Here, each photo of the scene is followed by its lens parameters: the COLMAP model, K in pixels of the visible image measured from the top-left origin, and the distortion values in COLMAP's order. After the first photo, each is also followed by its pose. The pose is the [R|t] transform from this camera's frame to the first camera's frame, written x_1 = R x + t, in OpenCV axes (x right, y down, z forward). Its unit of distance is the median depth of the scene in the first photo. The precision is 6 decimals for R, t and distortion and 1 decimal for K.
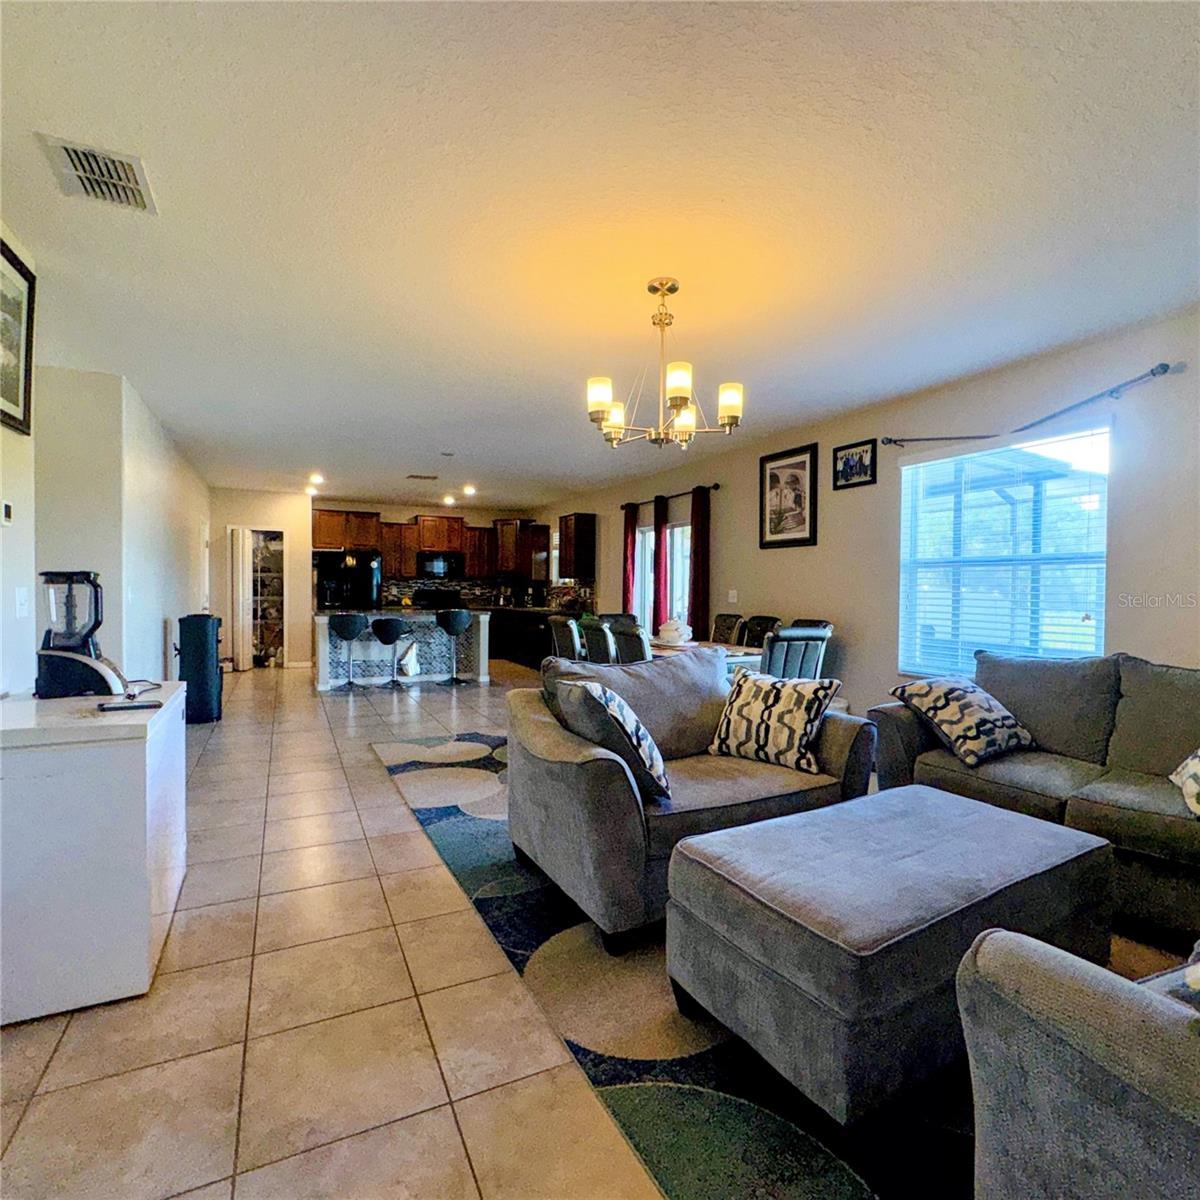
lens RADIAL K [[642.3, 0, 602.0], [0, 642.3, 599.5], [0, 0, 1]] dist [-0.002106, 0.001224]
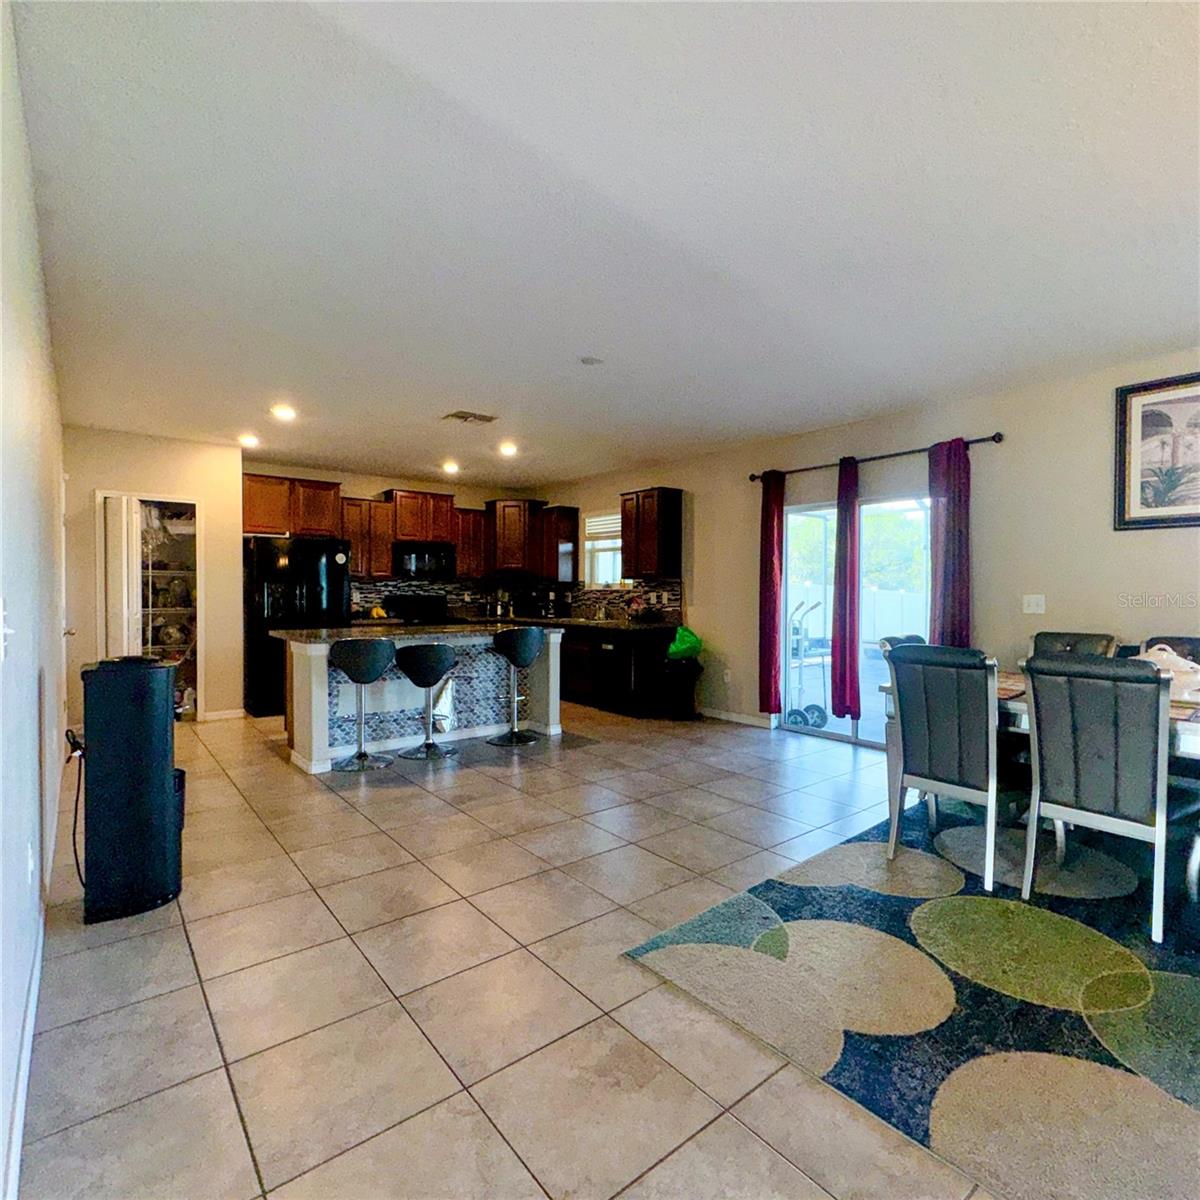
lens RADIAL K [[642.3, 0, 599.1], [0, 642.3, 595.1], [0, 0, 1]] dist [-0.002106, 0.001224]
pose [[0.976426, -0.006020, 0.215769, -0.369358], [0.008286, 0.999920, -0.009598, -0.011701], [-0.215694, 0.011159, 0.976397, 0.452093]]
